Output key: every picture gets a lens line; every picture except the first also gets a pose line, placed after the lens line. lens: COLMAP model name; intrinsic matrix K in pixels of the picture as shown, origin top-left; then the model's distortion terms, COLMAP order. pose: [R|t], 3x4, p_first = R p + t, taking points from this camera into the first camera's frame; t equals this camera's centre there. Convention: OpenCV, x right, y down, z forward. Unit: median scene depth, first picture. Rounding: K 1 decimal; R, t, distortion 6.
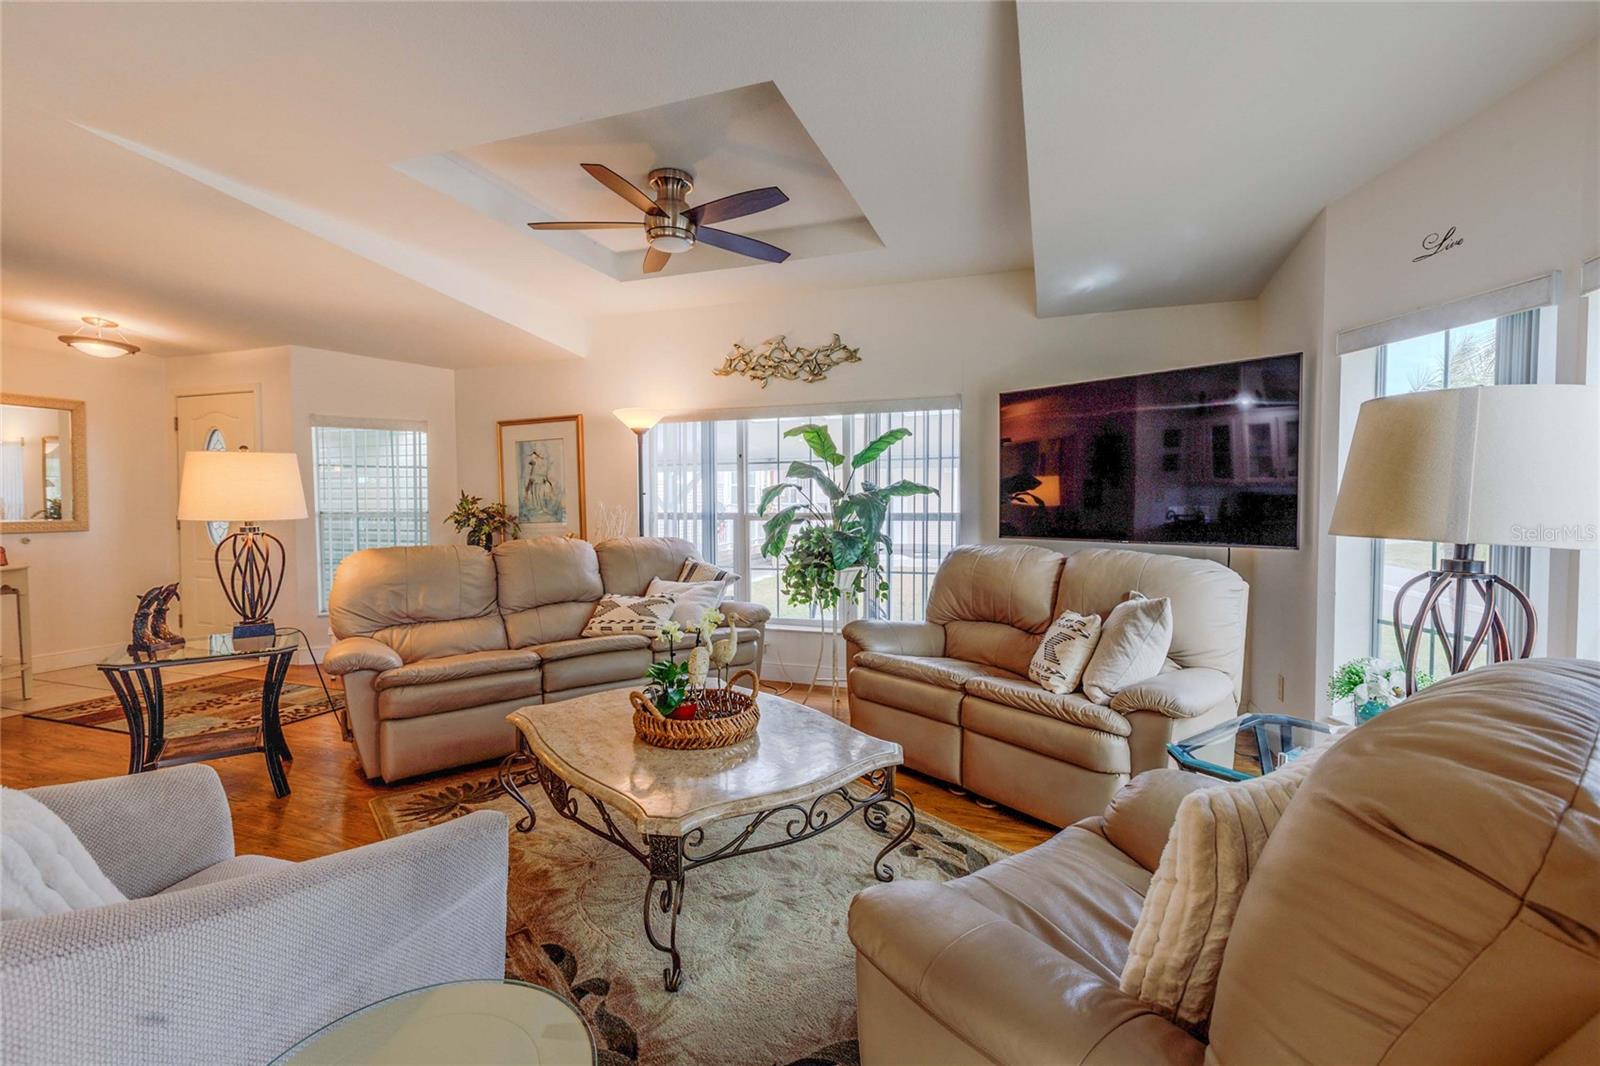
lens RADIAL K [[715.6, 0, 800.0], [0, 715.6, 533.0], [0, 0, 1]] dist [0.013256, -0.007752]
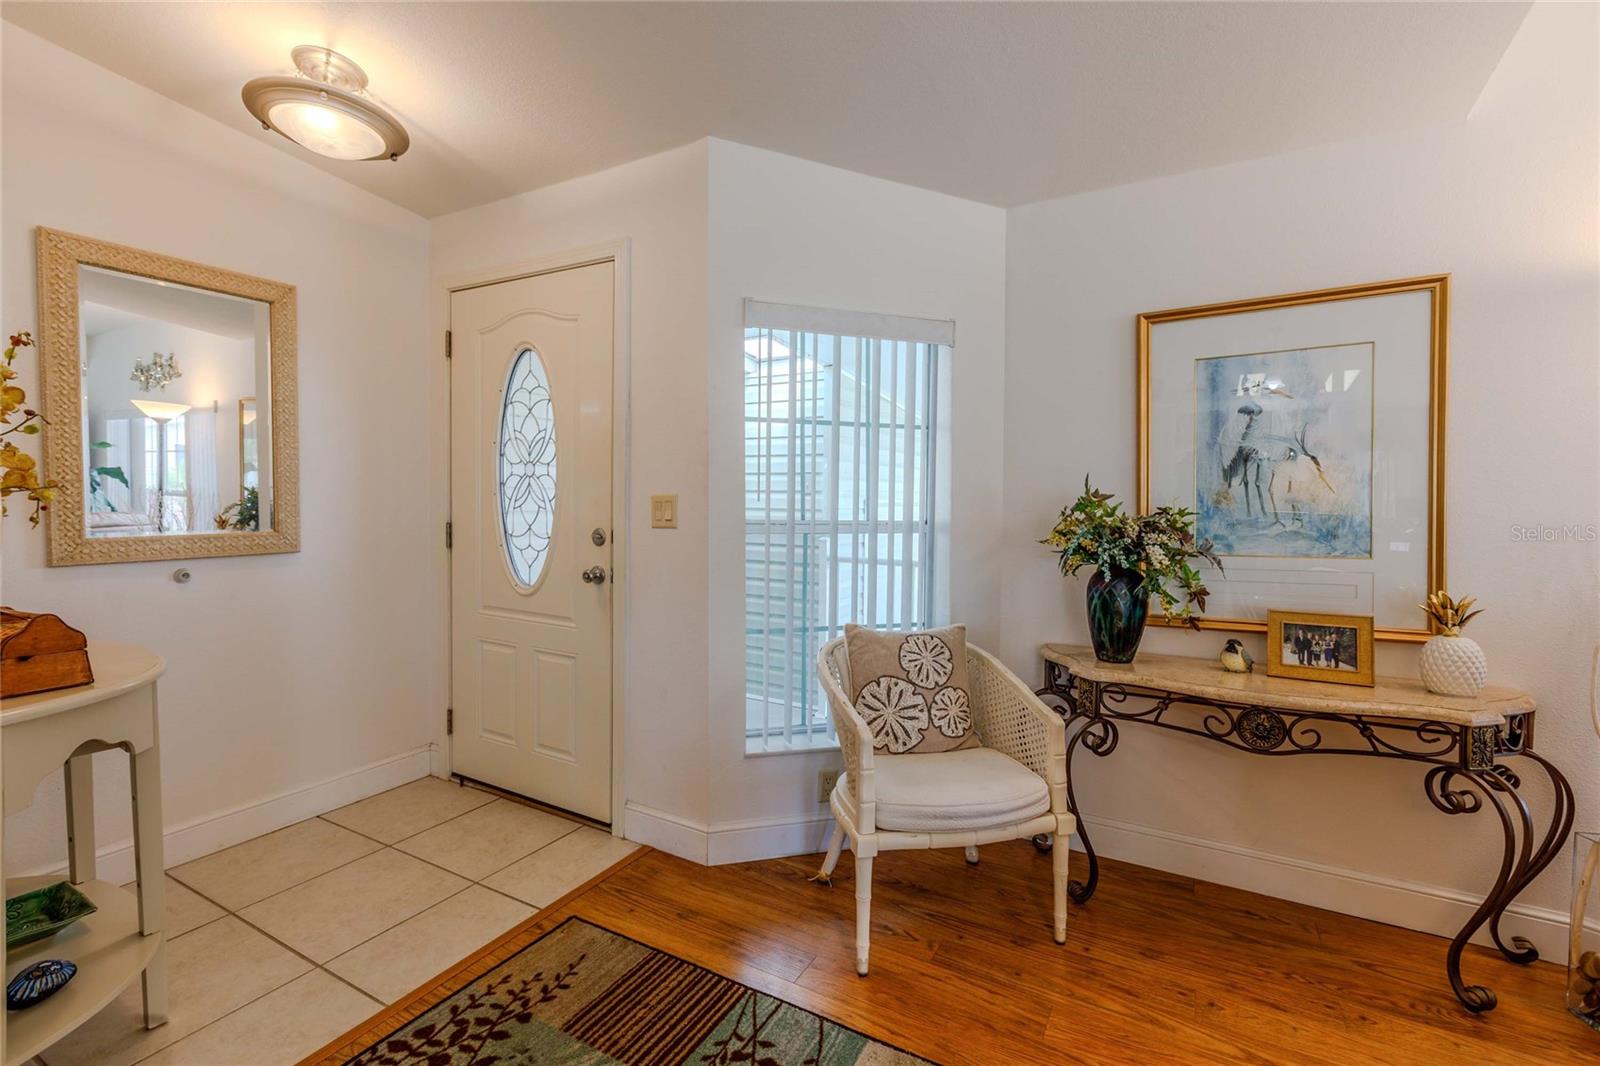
lens RADIAL K [[715.6, 0, 800.0], [0, 715.6, 533.0], [0, 0, 1]] dist [0.013256, -0.007752]
pose [[0.986348, 0.019254, -0.163544, -0.553671], [-0.017725, 0.999785, 0.010805, -0.027198], [0.163717, -0.007759, 0.986477, 0.553970]]
